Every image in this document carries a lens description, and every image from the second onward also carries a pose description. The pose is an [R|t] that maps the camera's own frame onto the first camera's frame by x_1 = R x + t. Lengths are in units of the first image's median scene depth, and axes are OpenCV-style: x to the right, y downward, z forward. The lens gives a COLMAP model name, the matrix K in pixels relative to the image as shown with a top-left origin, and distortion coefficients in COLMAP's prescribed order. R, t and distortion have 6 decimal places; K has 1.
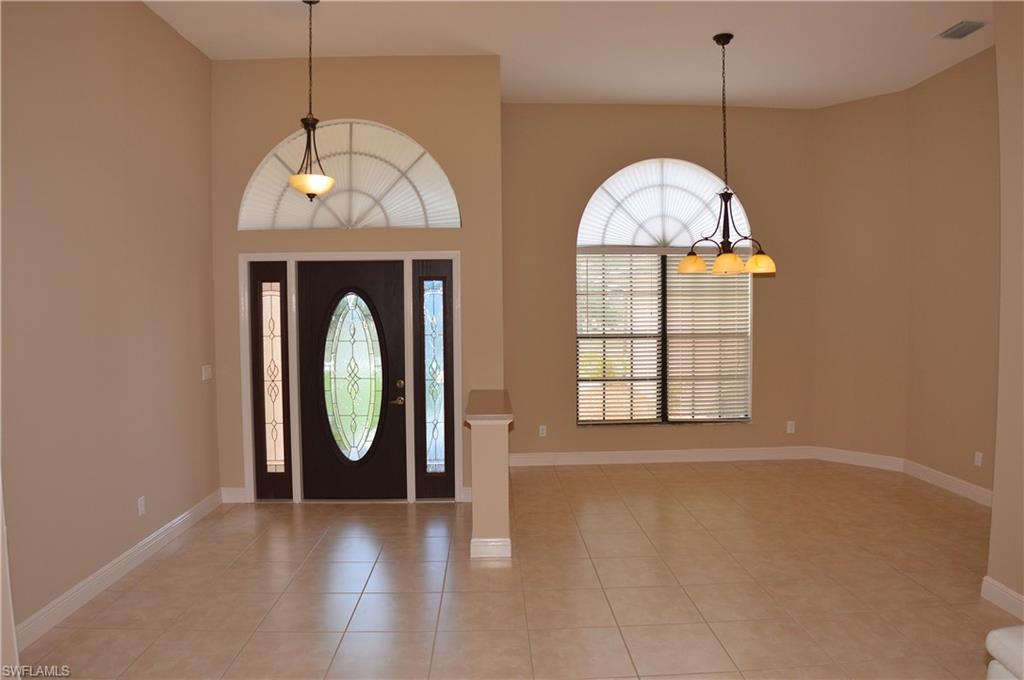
lens RADIAL K [[650.5, 0, 512.0], [0, 650.5, 340.0], [0, 0, 1]] dist [-0.092778, 0.001587]
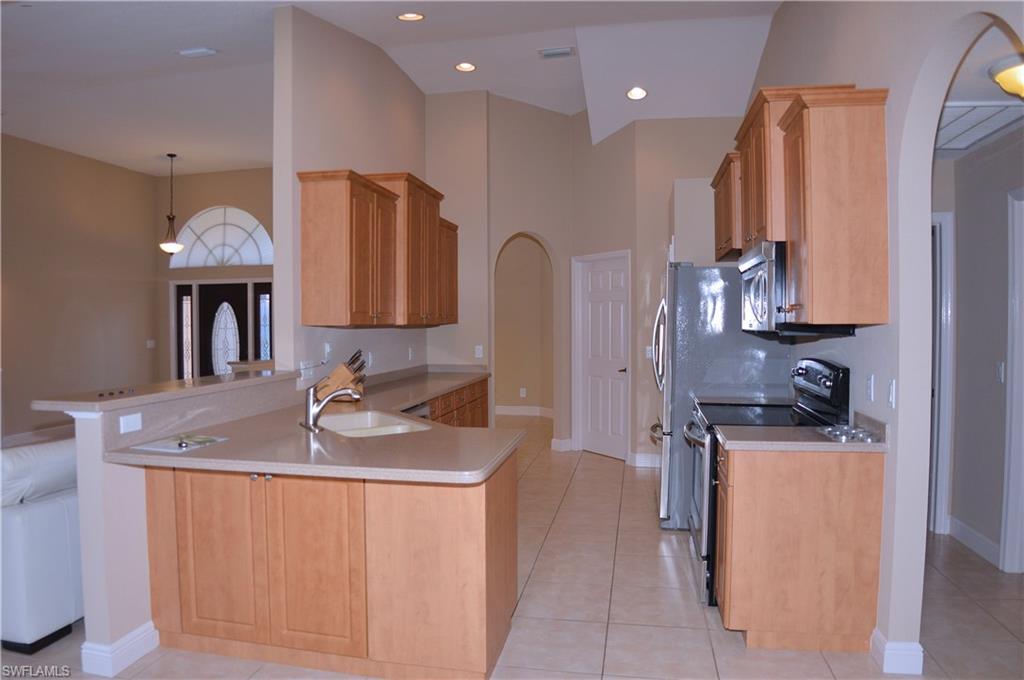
lens RADIAL K [[642.6, 0, 512.0], [0, 642.6, 340.0], [0, 0, 1]] dist [-0.102588, 0.014521]
pose [[0.975109, 0.009815, -0.221507, 0.807596], [-0.014215, 0.999732, -0.018280, 0.047952], [0.221268, 0.020974, 0.974988, -0.463901]]
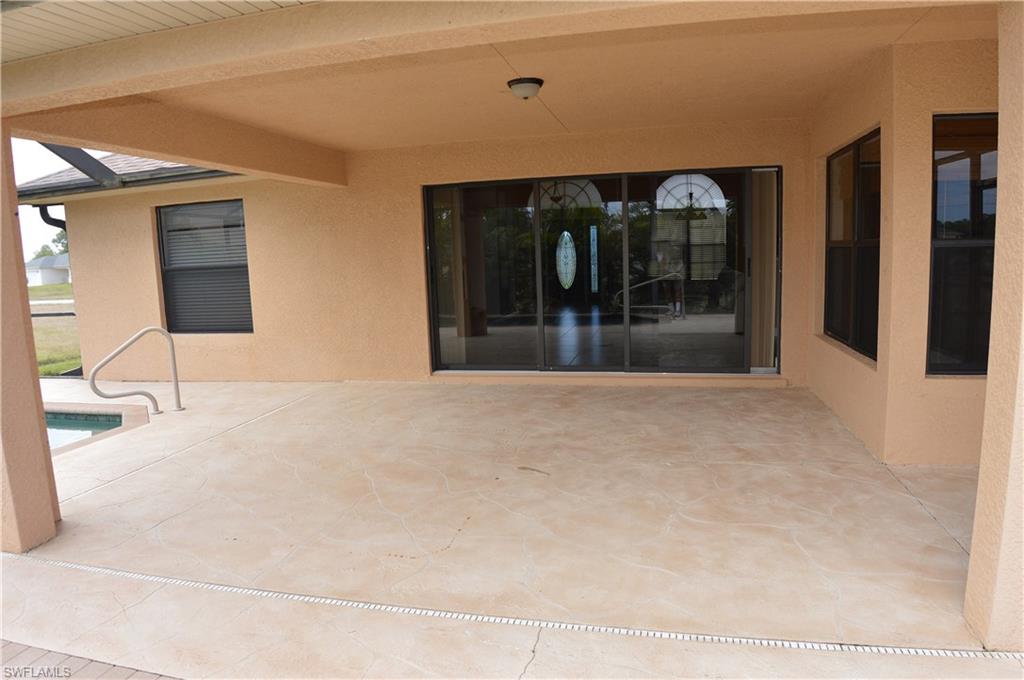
lens RADIAL K [[642.6, 0, 512.0], [0, 642.6, 340.0], [0, 0, 1]] dist [-0.102588, 0.014521]
pose [[0.964384, 0.010103, -0.264314, 0.252976], [0.013766, 0.995999, 0.088298, 0.140087], [0.264149, -0.088792, 0.960386, -1.656390]]
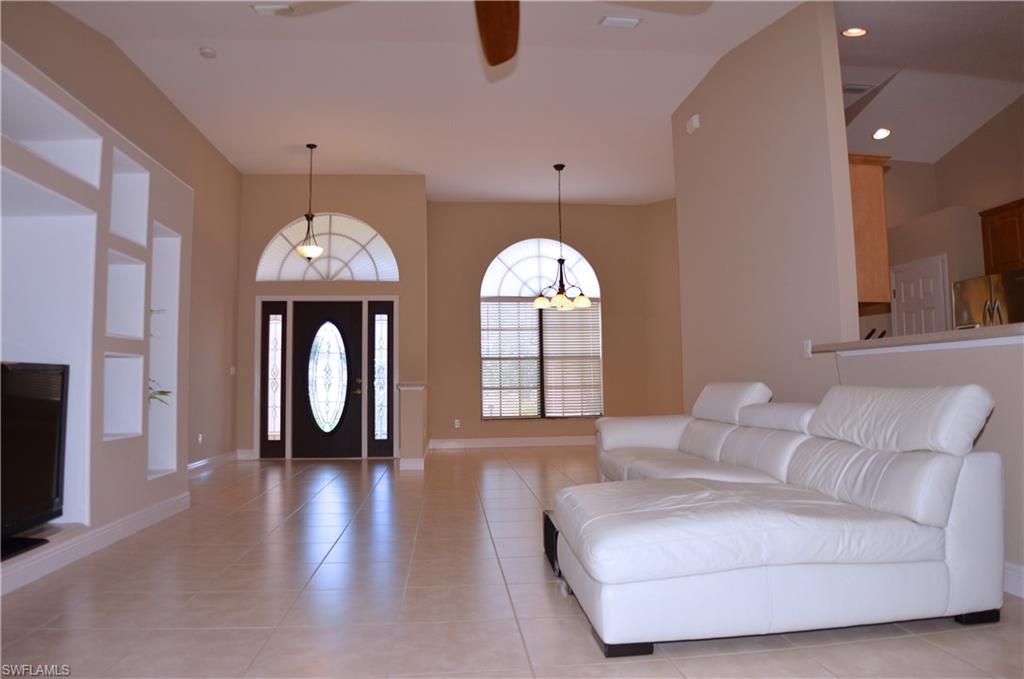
lens RADIAL K [[650.5, 0, 512.0], [0, 650.5, 339.5], [0, 0, 1]] dist [-0.092778, 0.001587]
pose [[0.997905, 0.000343, 0.064690, 0.080874], [0.007287, 0.993026, -0.117672, 0.135825], [-0.064279, 0.117897, 0.990943, -0.492556]]
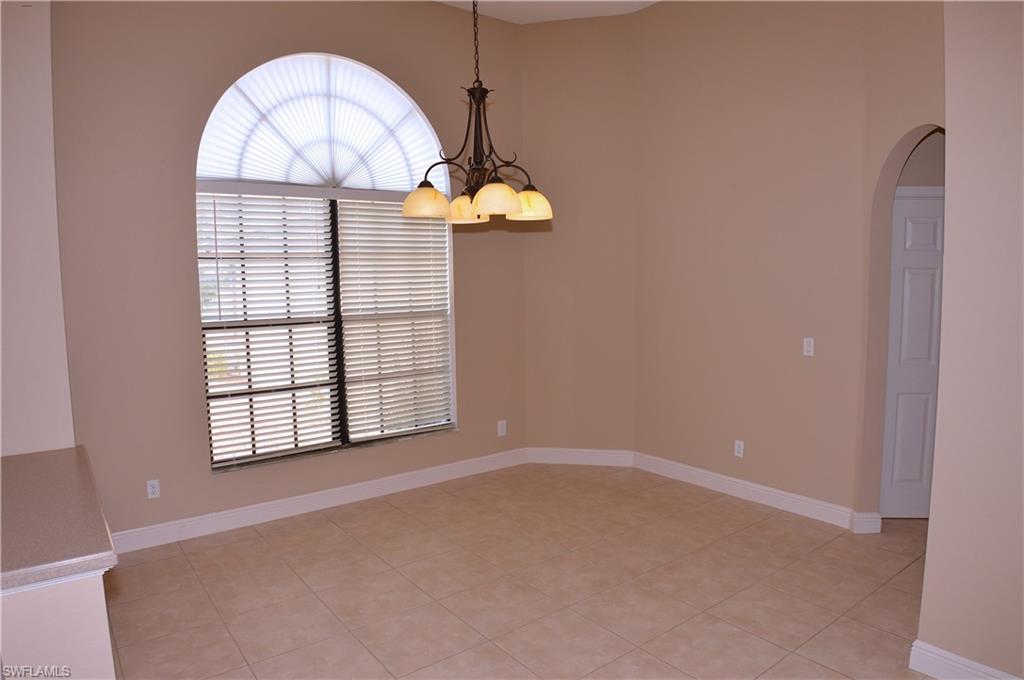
lens RADIAL K [[650.5, 0, 512.0], [0, 650.5, 340.0], [0, 0, 1]] dist [-0.092778, 0.001587]
pose [[0.816302, -0.060603, 0.574437, -0.007183], [0.037436, 0.997941, 0.052084, -0.014727], [-0.576411, -0.021012, 0.816890, 0.373375]]
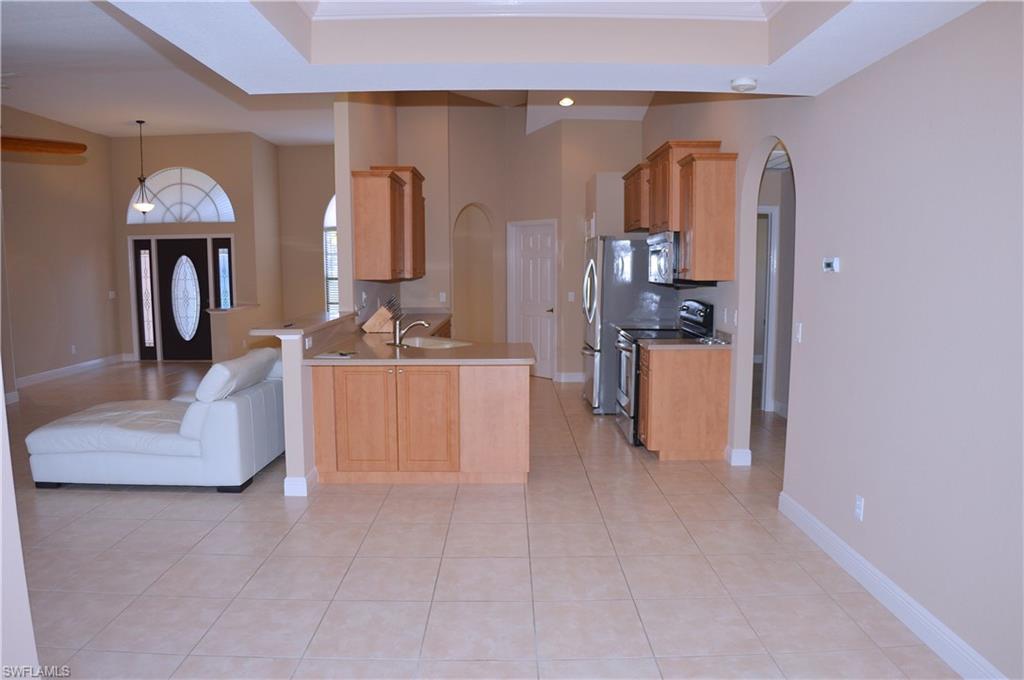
lens RADIAL K [[650.5, 0, 512.0], [0, 650.5, 340.0], [0, 0, 1]] dist [-0.092778, 0.001587]
pose [[0.999590, 0.007674, -0.027603, 0.710227], [-0.005922, 0.997997, 0.062979, 0.050990], [0.028031, -0.062790, 0.997633, -0.805579]]
